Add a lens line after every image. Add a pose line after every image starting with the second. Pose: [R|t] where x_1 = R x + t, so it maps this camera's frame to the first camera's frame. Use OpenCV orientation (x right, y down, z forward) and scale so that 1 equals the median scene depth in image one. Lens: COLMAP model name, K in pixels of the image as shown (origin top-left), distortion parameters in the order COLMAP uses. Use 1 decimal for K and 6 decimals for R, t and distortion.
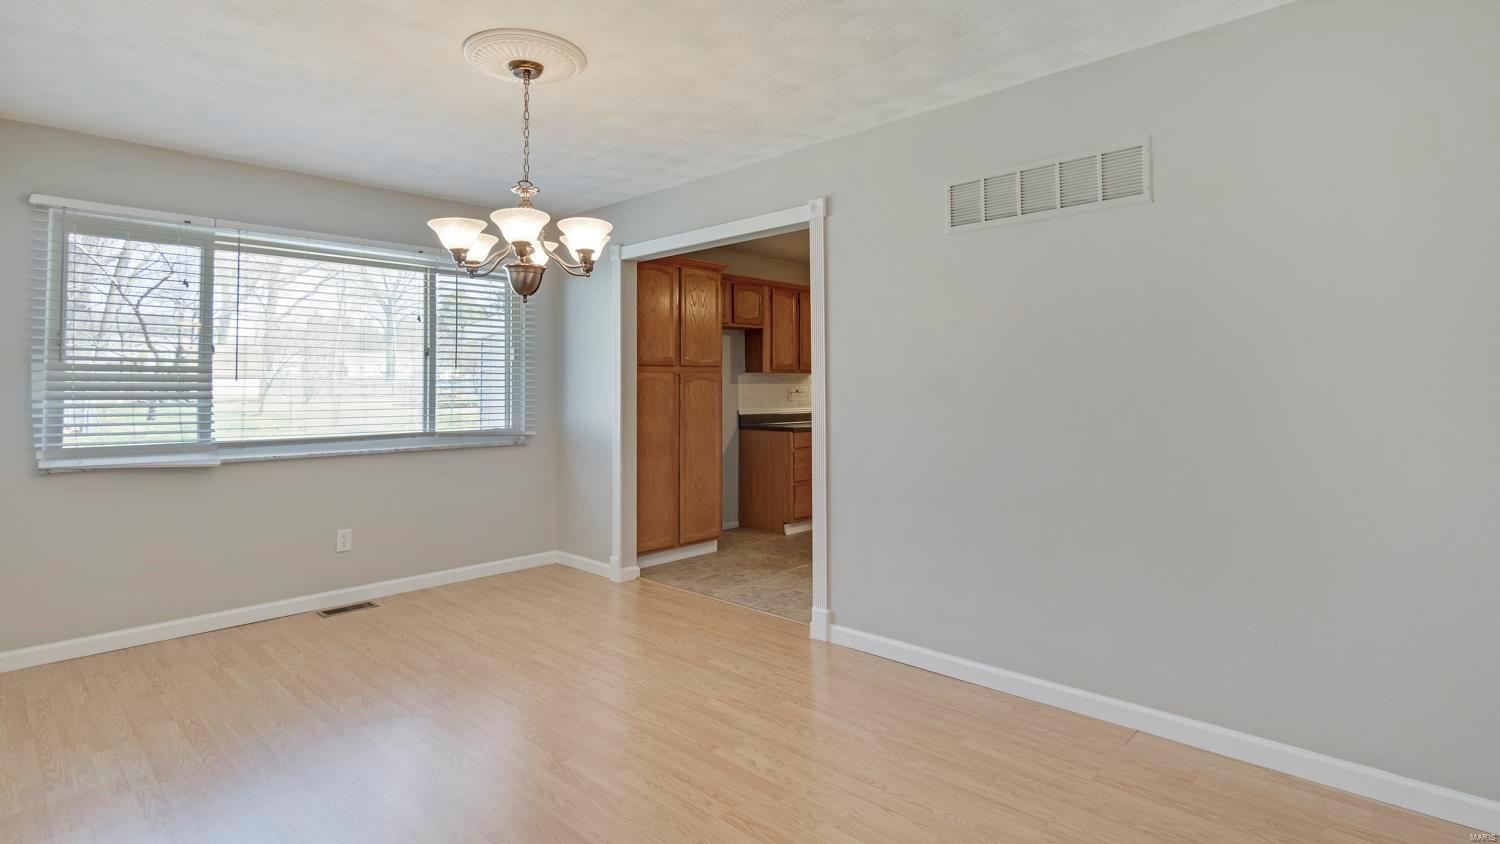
lens RADIAL K [[711.9, 0, 753.2], [0, 711.9, 380.1], [0, 0, 1]] dist [-0.003119, -0.000112]
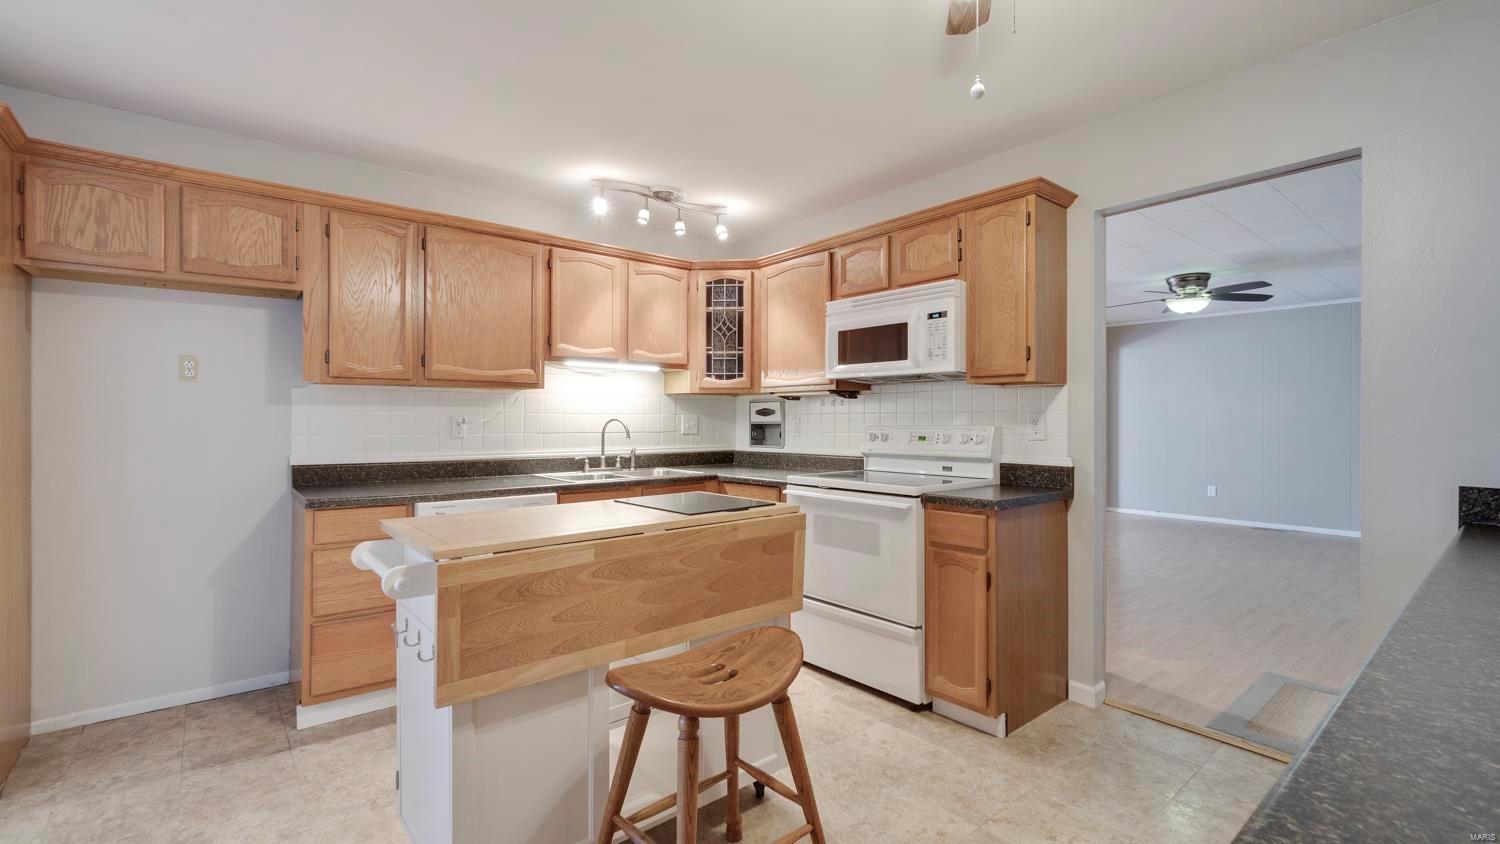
lens RADIAL K [[661.4, 0, 738.6], [0, 661.4, 414.6], [0, 0, 1]] dist [-0.000814, -0.000033]
pose [[0.991447, 0.009956, -0.130129, 0.387331], [-0.009444, 0.999945, 0.004555, 0.007652], [0.130167, -0.003287, 0.991487, 0.615992]]
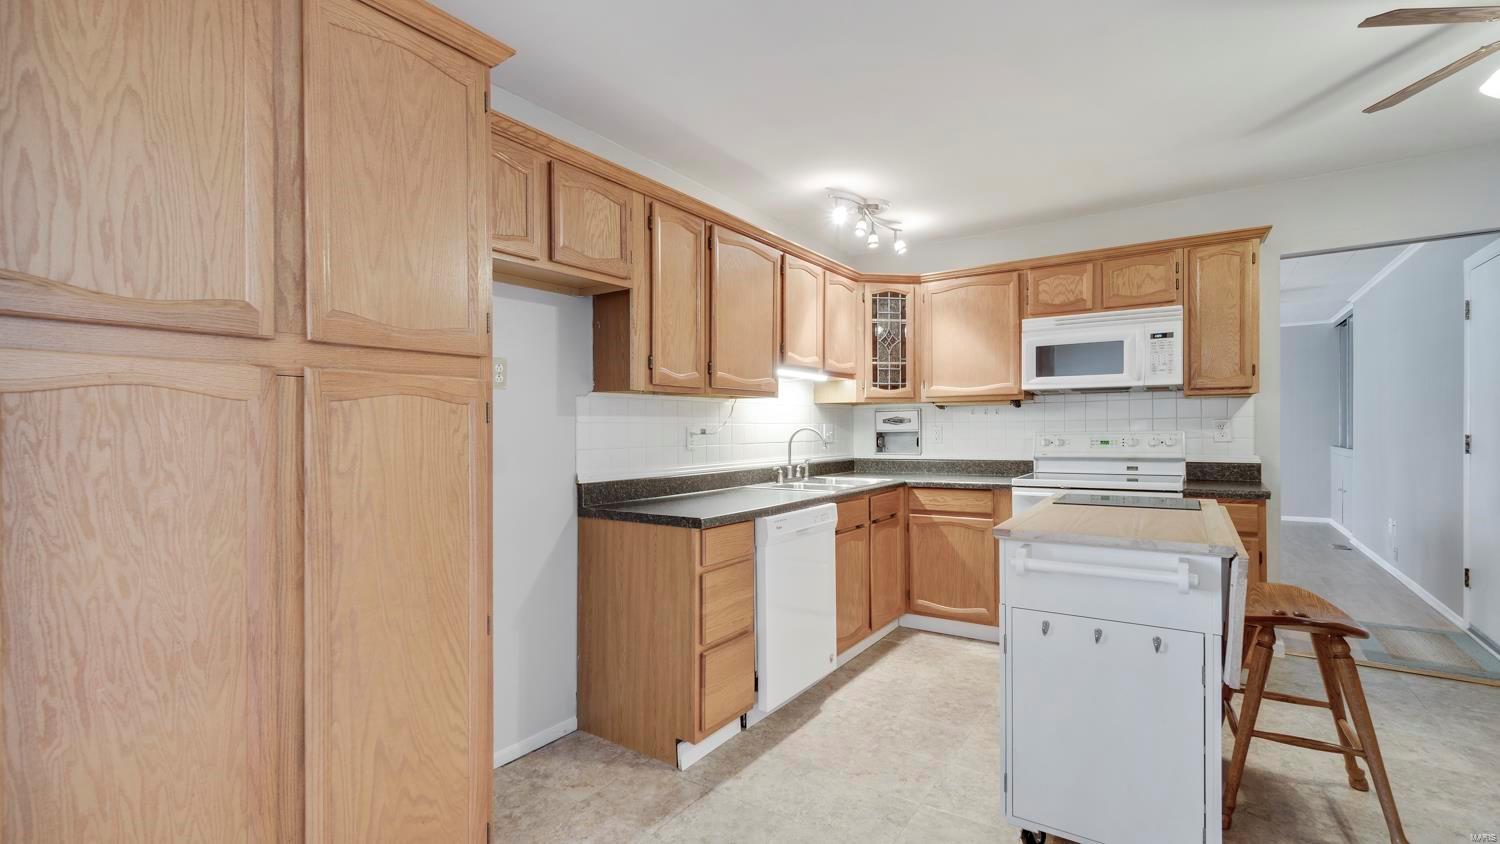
lens RADIAL K [[661.4, 0, 745.3], [0, 661.4, 430.7], [0, 0, 1]] dist [-0.000814, -0.000033]
pose [[0.988684, 0.000067, 0.150011, 0.023912], [-0.002301, 0.999889, 0.014716, 0.008989], [-0.149993, -0.014895, 0.988575, 0.612482]]
